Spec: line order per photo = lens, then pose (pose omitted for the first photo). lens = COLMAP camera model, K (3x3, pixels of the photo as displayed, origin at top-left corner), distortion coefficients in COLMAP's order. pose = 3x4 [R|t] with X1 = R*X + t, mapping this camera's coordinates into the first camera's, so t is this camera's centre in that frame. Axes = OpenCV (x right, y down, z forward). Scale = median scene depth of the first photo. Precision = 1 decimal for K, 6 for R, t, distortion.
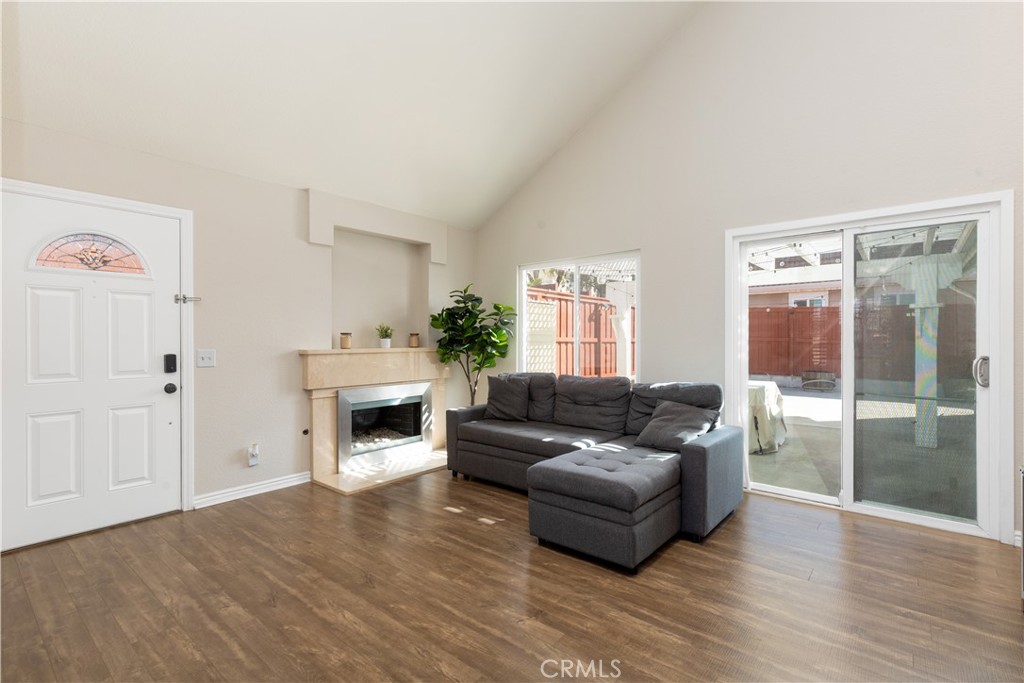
lens RADIAL K [[474.6, 0, 512.0], [0, 474.6, 341.5], [0, 0, 1]] dist [0.003360, 0.000594]
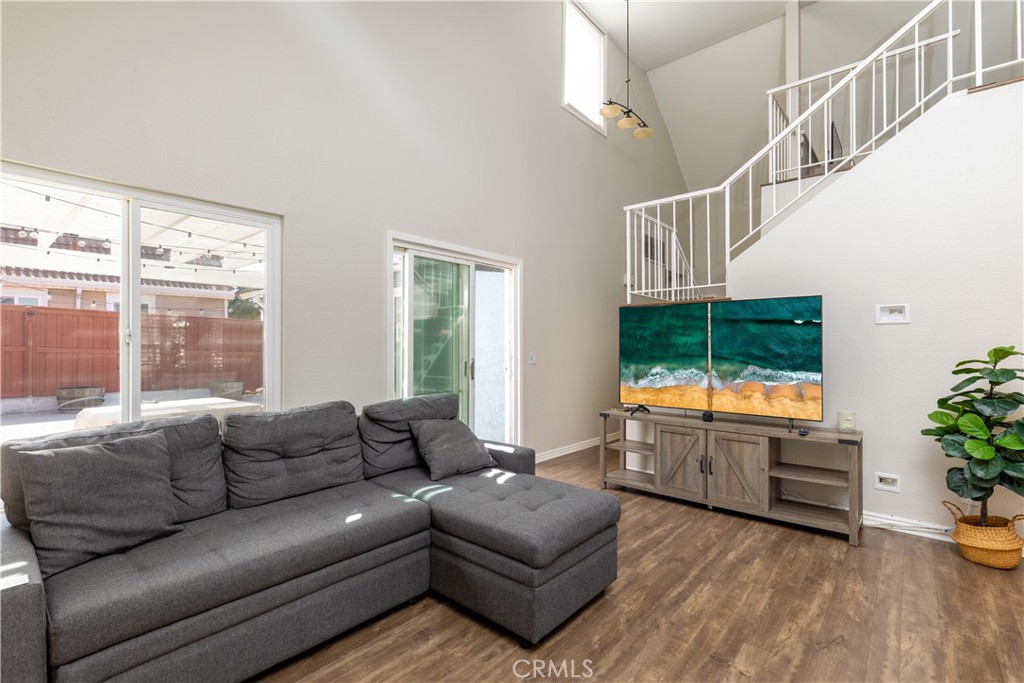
lens RADIAL K [[462.0, 0, 508.4], [0, 462.0, 338.3], [0, 0, 1]] dist [0.011224, -0.000080]
pose [[0.016622, 0.022929, 0.999599, -0.179916], [0.004373, 0.999726, -0.023005, -0.000425], [-0.999852, 0.004753, 0.016517, 0.299396]]
